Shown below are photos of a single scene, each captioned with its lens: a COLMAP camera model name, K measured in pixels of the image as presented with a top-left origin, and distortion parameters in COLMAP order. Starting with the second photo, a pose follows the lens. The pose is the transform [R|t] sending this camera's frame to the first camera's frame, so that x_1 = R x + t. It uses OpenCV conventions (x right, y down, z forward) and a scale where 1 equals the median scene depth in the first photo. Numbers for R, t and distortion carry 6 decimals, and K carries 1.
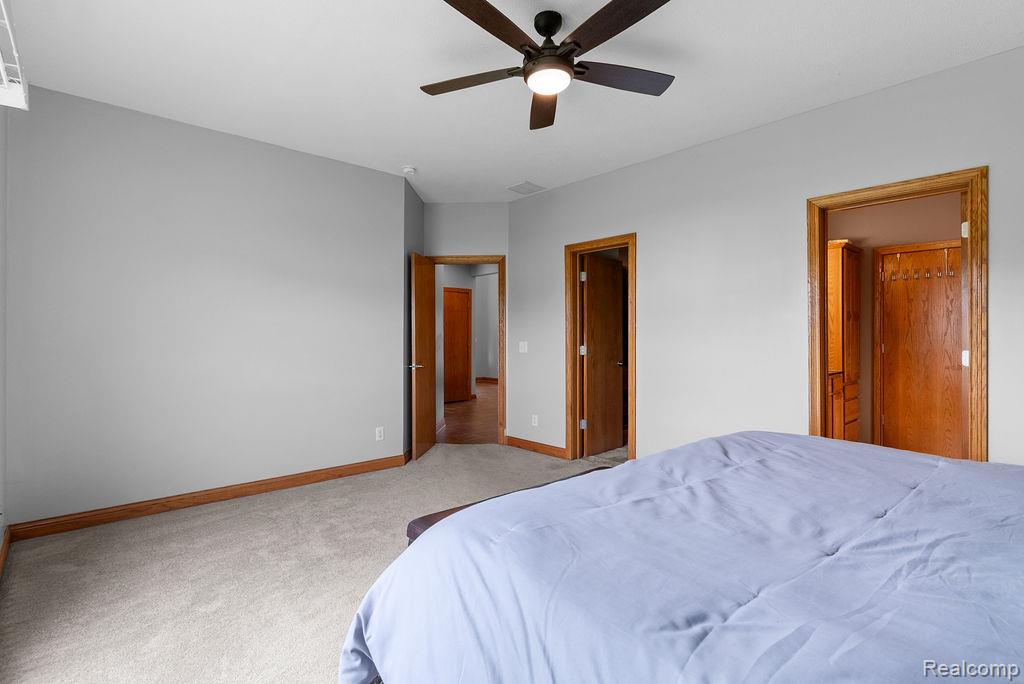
lens RADIAL K [[489.6, 0, 509.9], [0, 489.6, 338.8], [0, 0, 1]] dist [-0.001161, 0.001796]
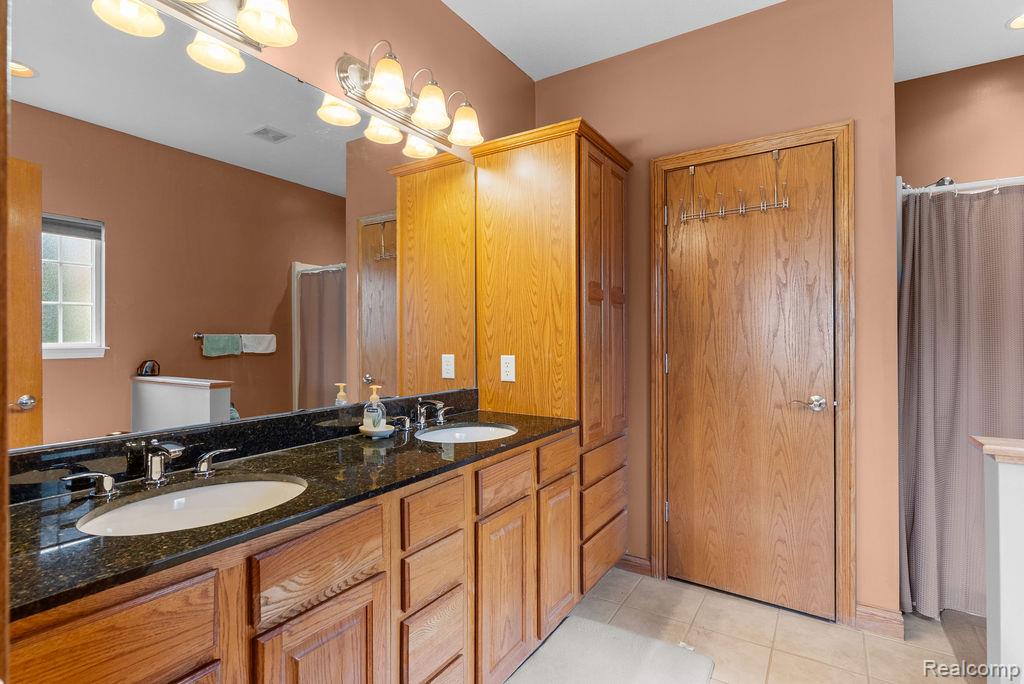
lens RADIAL K [[503.7, 0, 512.4], [0, 503.7, 340.3], [0, 0, 1]] dist [-0.001694, 0.000782]
pose [[0.963247, -0.002803, 0.268603, 0.496324], [0.003917, 0.999986, -0.003610, -0.002462], [-0.268589, 0.004530, 0.963244, 0.578049]]
